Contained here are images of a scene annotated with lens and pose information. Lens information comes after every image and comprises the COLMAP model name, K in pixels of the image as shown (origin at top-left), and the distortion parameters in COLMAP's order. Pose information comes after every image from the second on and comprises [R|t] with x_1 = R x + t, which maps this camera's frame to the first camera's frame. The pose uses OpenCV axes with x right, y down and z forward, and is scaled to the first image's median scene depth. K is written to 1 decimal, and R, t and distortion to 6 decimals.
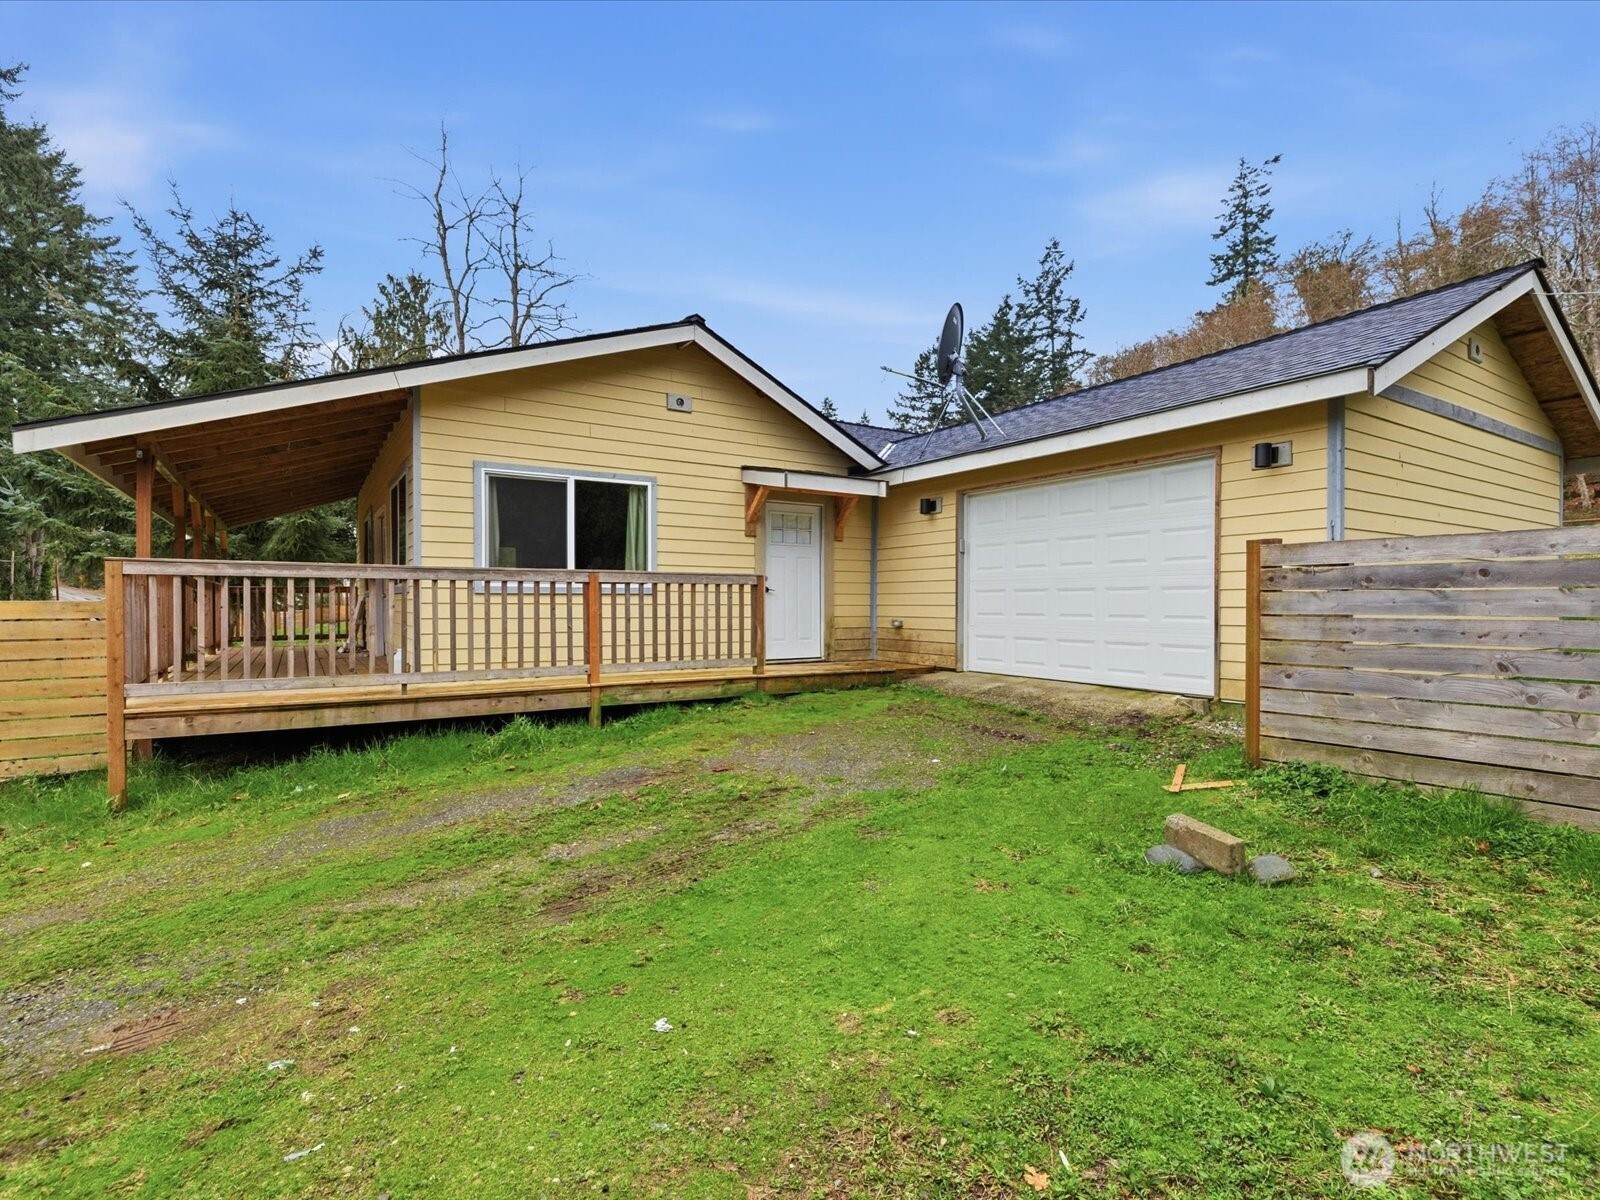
lens RADIAL K [[773.8, 0, 794.7], [0, 773.8, 607.3], [0, 0, 1]] dist [0.015162, -0.010456]
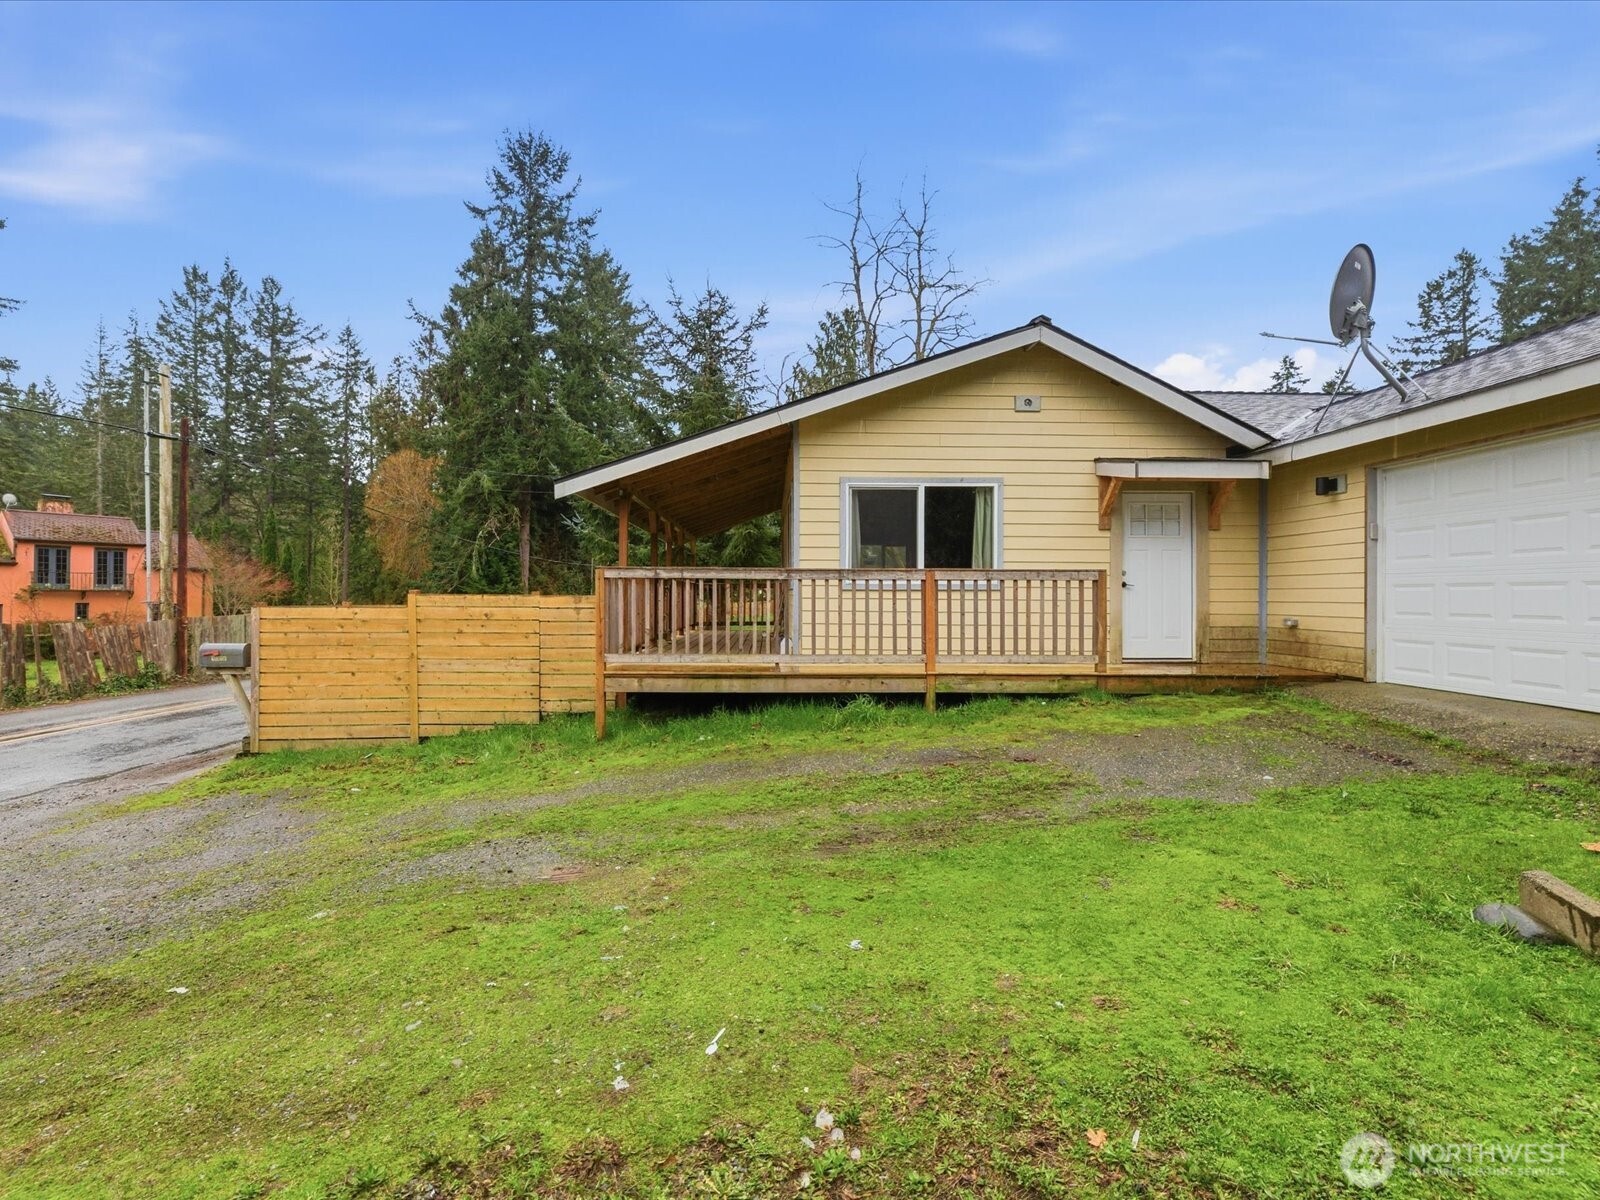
lens RADIAL K [[768.0, 0, 792.8], [0, 768.0, 596.4], [0, 0, 1]] dist [0.013695, -0.009380]
pose [[0.857527, 0.003233, -0.514429, 0.111606], [-0.005682, 0.999979, -0.003187, -0.003347], [0.514407, 0.005656, 0.857527, -0.031498]]
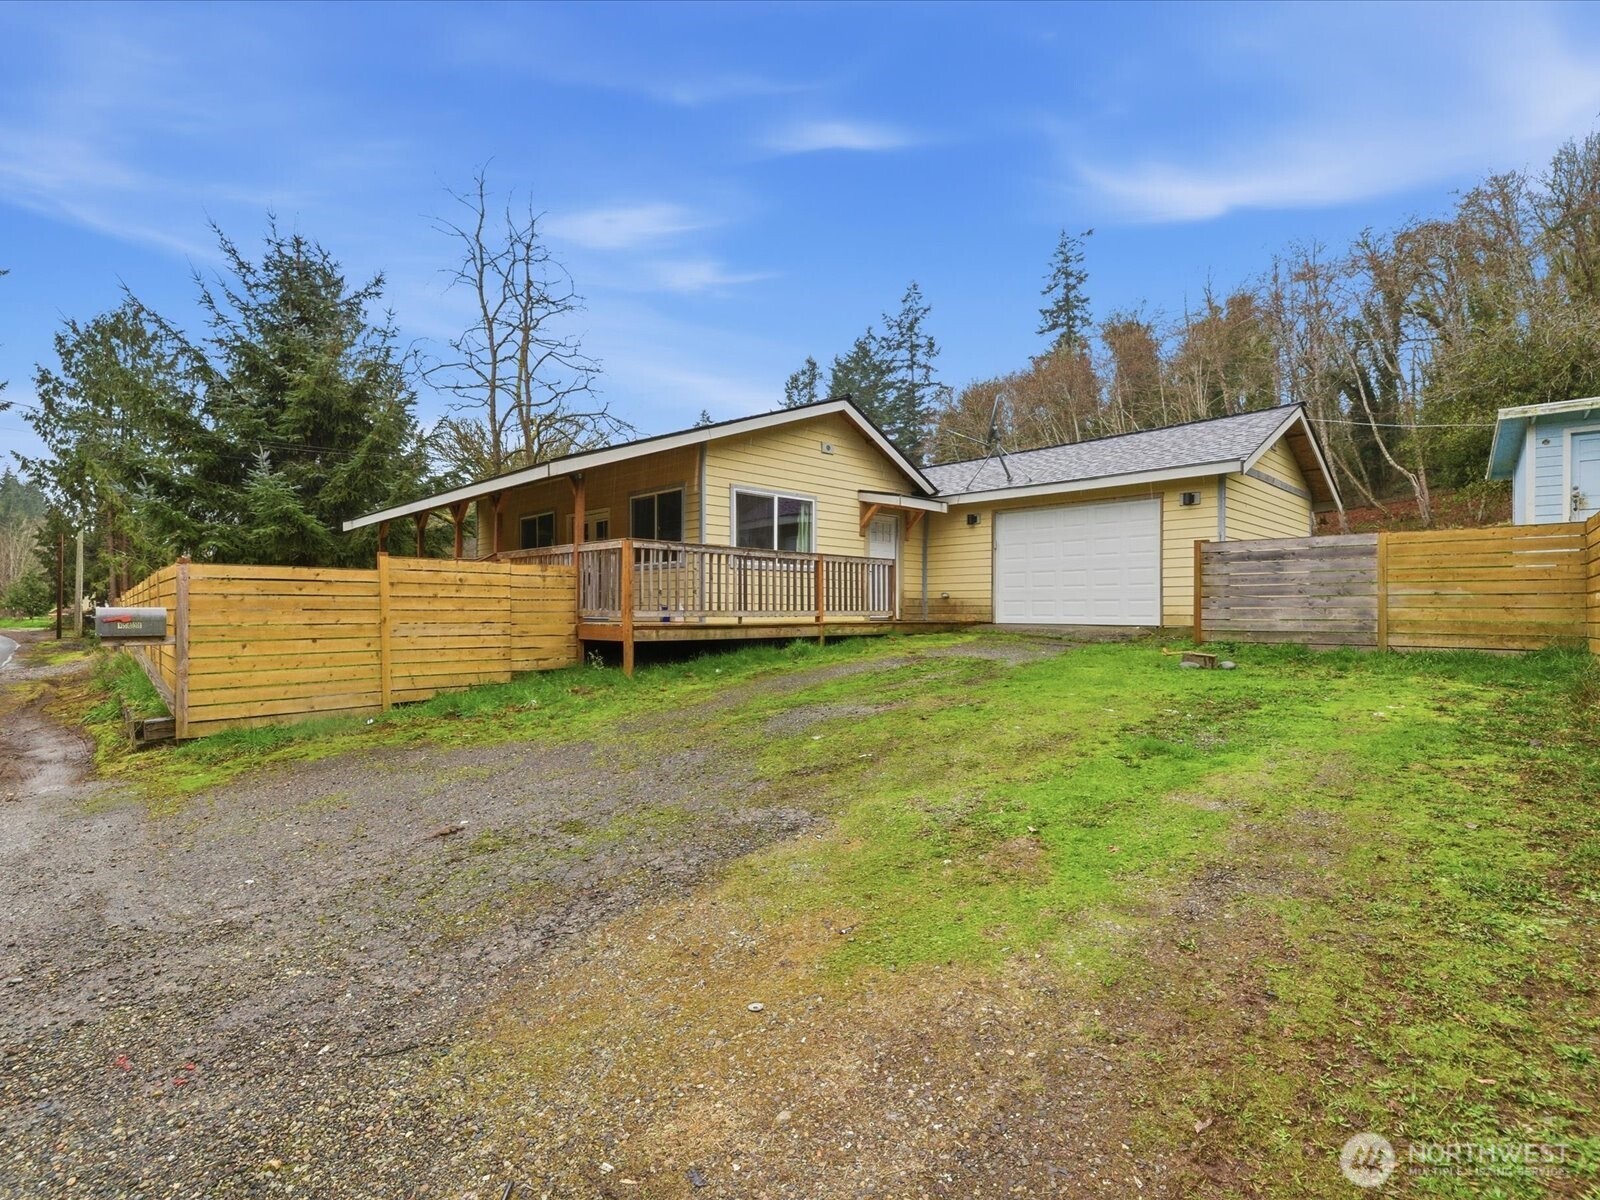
lens RADIAL K [[778.7, 0, 800.0], [0, 778.7, 600.0], [0, 0, 1]] dist [0.017406, -0.012308]
pose [[0.977041, 0.004116, 0.213010, -0.539957], [0.000025, 0.999811, -0.019434, 0.068700], [-0.213050, 0.018993, 0.976857, -0.502814]]
